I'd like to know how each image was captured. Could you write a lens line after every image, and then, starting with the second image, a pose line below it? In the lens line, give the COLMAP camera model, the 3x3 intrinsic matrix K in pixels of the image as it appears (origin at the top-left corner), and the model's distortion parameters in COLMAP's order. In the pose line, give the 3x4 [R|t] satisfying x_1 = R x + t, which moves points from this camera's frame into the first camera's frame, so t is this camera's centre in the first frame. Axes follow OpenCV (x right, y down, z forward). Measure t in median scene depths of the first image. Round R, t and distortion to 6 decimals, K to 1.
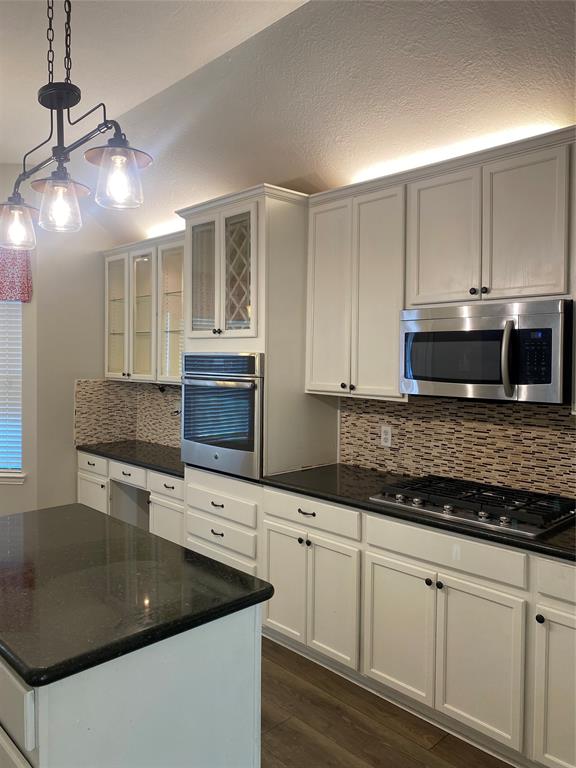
lens RADIAL K [[586.6, 0, 288.6], [0, 586.6, 375.0], [0, 0, 1]] dist [0.033949, -0.030459]
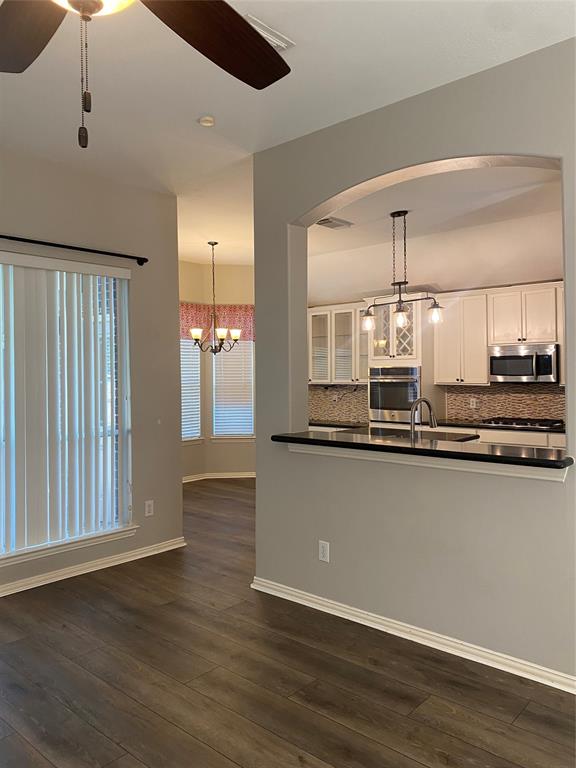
lens RADIAL K [[586.6, 0, 296.3], [0, 586.6, 374.1], [0, 0, 1]] dist [0.033949, -0.030459]
pose [[0.996300, -0.021489, 0.083213, -0.712307], [0.023706, 0.999387, -0.025743, 0.040076], [-0.082609, 0.027620, 0.996199, -1.200357]]
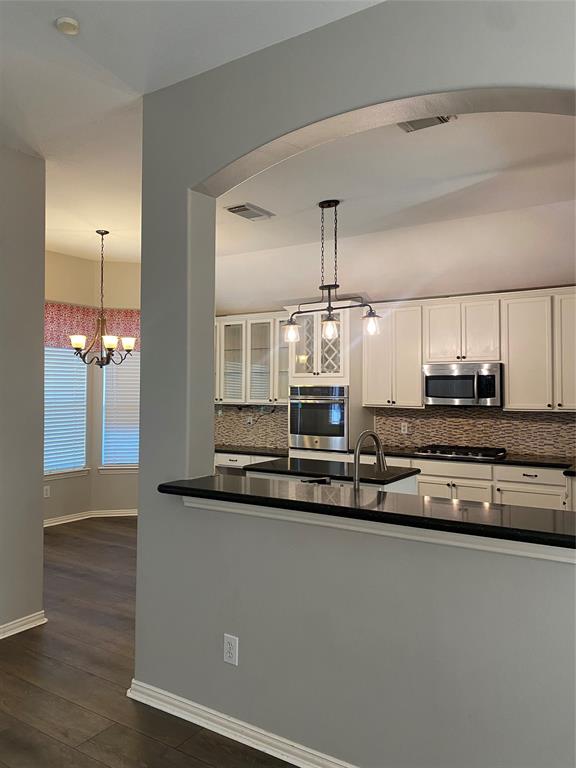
lens RADIAL K [[586.6, 0, 294.6], [0, 586.6, 376.4], [0, 0, 1]] dist [0.033949, -0.030459]
pose [[0.974445, -0.003715, 0.224595, -0.664139], [0.014499, 0.998818, -0.046383, 0.020638], [-0.224158, 0.048454, 0.973348, -0.863727]]
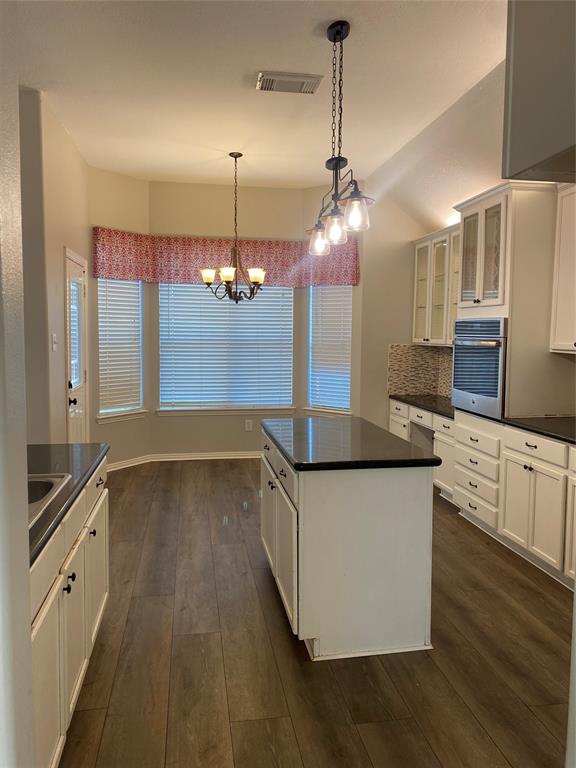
lens RADIAL K [[579.7, 0, 288.5], [0, 579.7, 376.8], [0, 0, 1]] dist [0.006425, -0.012648]
pose [[0.826877, 0.039343, -0.561004, 0.271717], [-0.014583, 0.998715, 0.048545, 0.035217], [0.562193, -0.031959, 0.826388, -0.279949]]
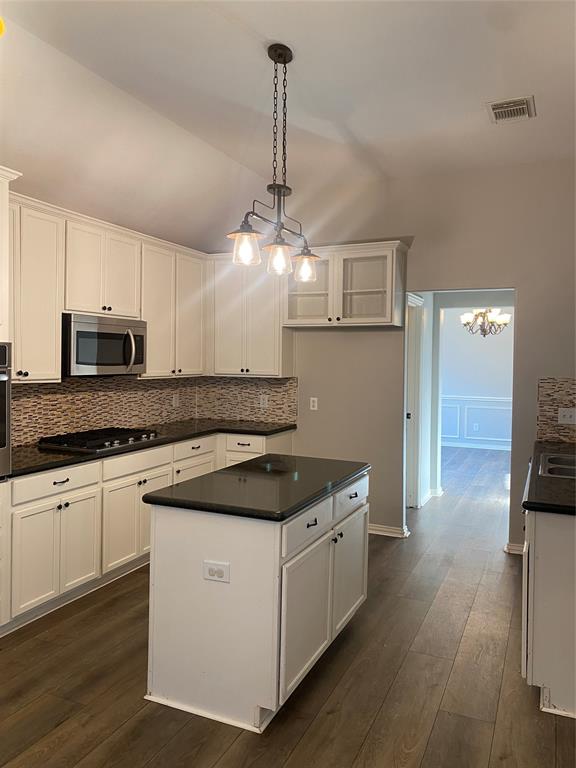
lens RADIAL K [[586.6, 0, 293.3], [0, 586.6, 381.7], [0, 0, 1]] dist [0.033949, -0.030459]
pose [[-0.381301, -0.050995, 0.923043, -1.141866], [0.010092, 0.998188, 0.059316, -0.026446], [-0.924396, 0.031933, -0.380096, 0.952346]]
